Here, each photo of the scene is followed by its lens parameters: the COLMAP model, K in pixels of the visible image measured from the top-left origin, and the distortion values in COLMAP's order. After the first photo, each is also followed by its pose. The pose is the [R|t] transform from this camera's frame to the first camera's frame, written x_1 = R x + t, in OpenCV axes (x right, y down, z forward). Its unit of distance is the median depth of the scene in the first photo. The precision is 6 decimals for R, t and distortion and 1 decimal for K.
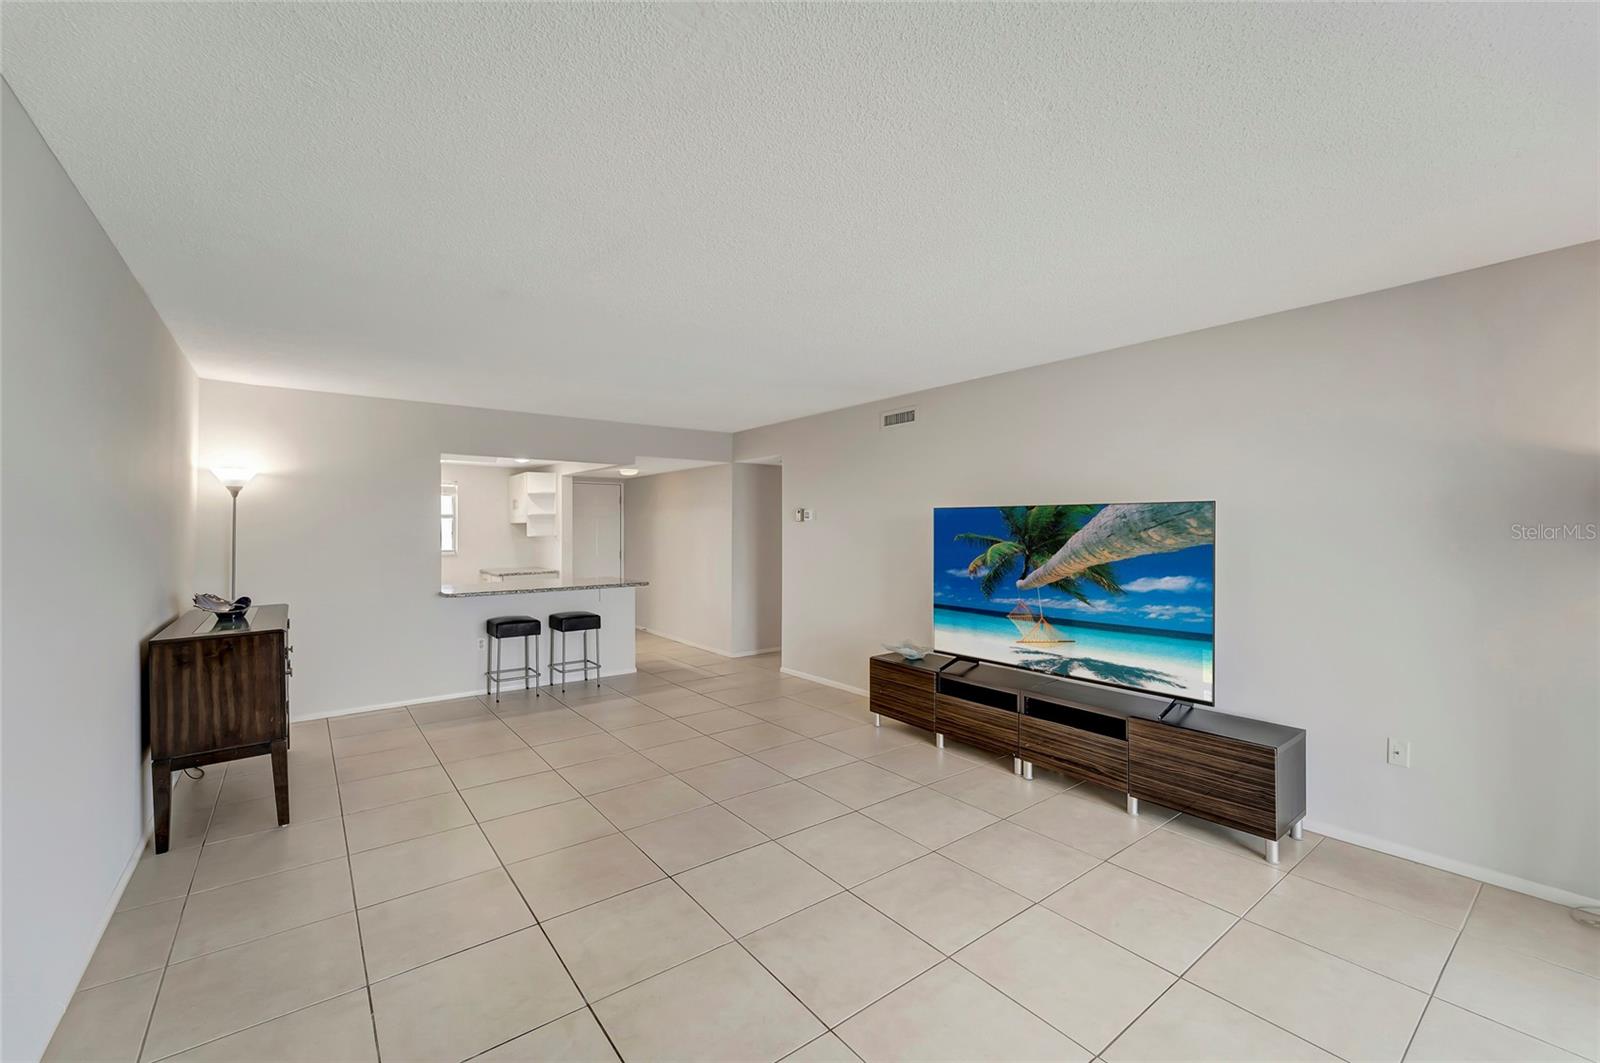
lens RADIAL K [[652.1, 0, 801.3], [0, 652.1, 530.3], [0, 0, 1]] dist [0.001220, -0.000016]
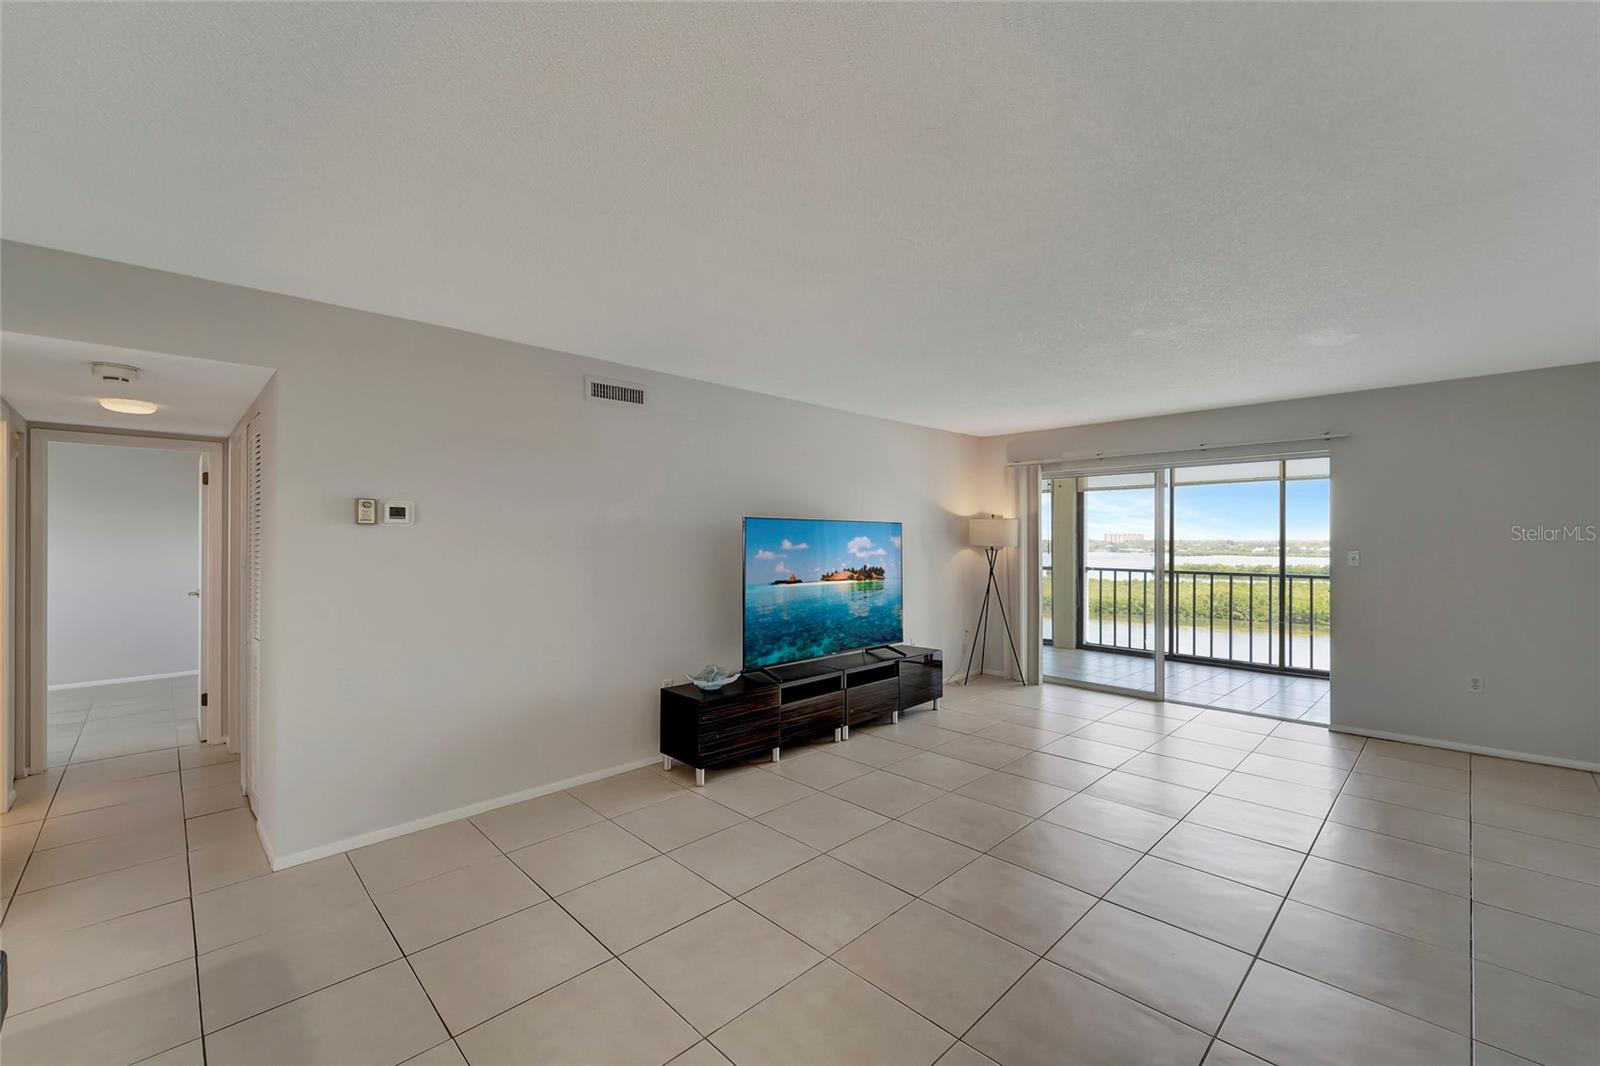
lens RADIAL K [[653.5, 0, 801.4], [0, 653.5, 534.9], [0, 0, 1]] dist [0.000372, 0.000003]
pose [[-0.122005, 0.005888, 0.992512, -0.840548], [0.004188, 0.999977, -0.005418, -0.003130], [-0.992521, 0.003495, -0.122027, 1.178113]]
